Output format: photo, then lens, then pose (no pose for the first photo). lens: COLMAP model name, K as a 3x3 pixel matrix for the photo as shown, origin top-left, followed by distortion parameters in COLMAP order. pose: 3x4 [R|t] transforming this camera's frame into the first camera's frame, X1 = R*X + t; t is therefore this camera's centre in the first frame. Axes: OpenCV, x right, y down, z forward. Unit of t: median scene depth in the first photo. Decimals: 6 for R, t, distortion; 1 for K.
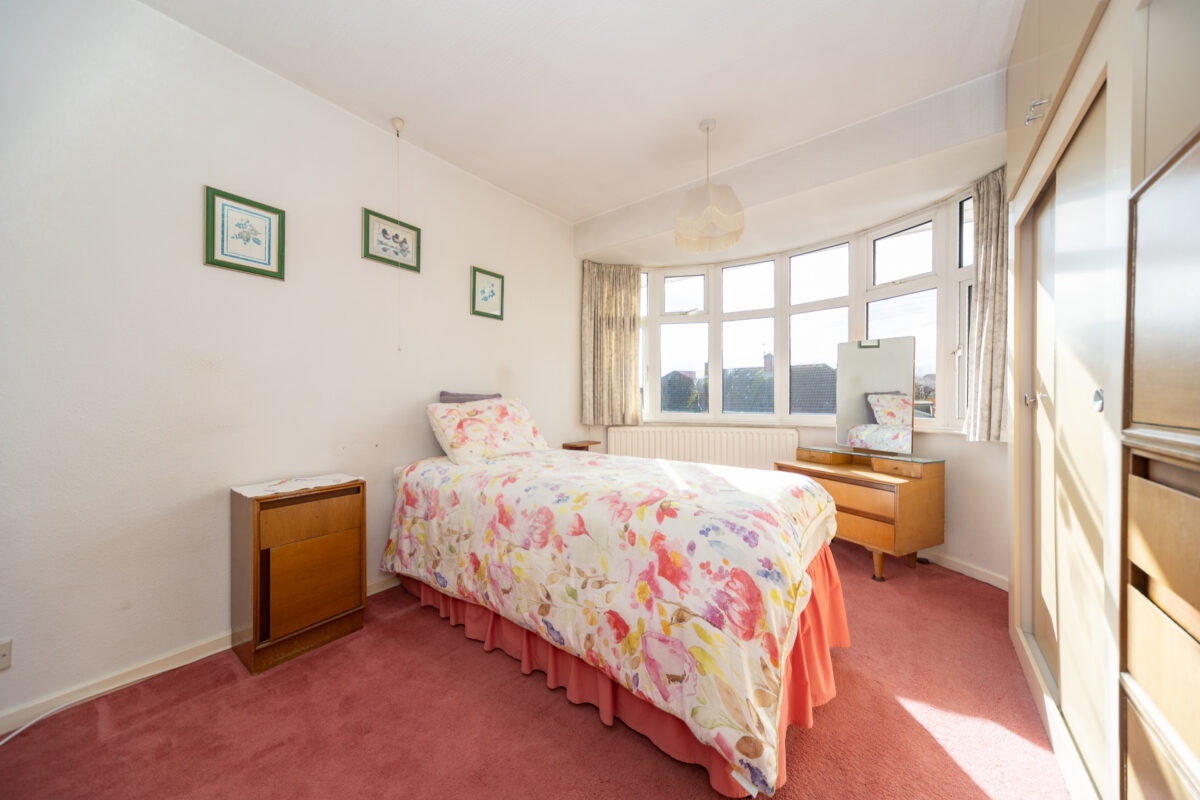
lens RADIAL K [[415.3, 0, 608.1], [0, 415.3, 394.5], [0, 0, 1]] dist [-0.000664, -0.000344]
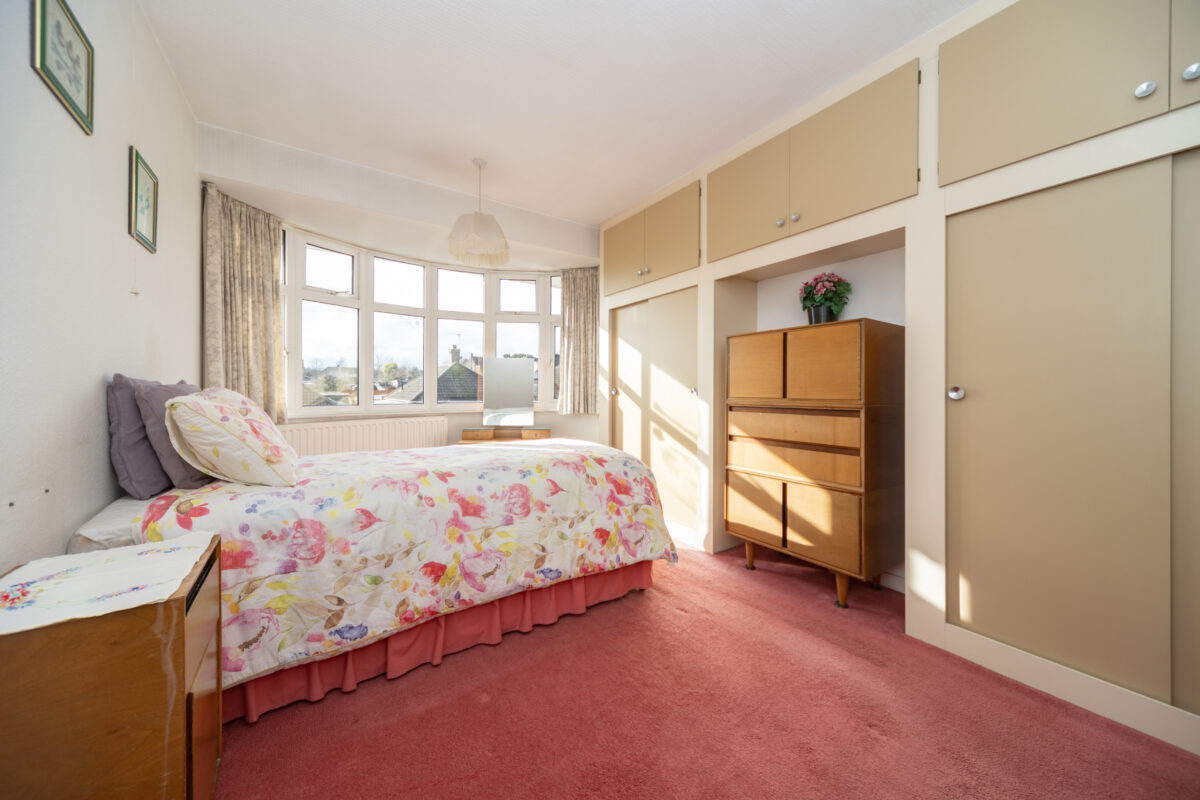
lens RADIAL K [[415.3, 0, 608.2], [0, 415.3, 398.5], [0, 0, 1]] dist [-0.000664, -0.000344]
pose [[0.300251, -0.013748, 0.953761, -0.952841], [-0.011418, 0.999773, 0.018005, 0.010983], [-0.953792, -0.016296, 0.300026, 0.344170]]
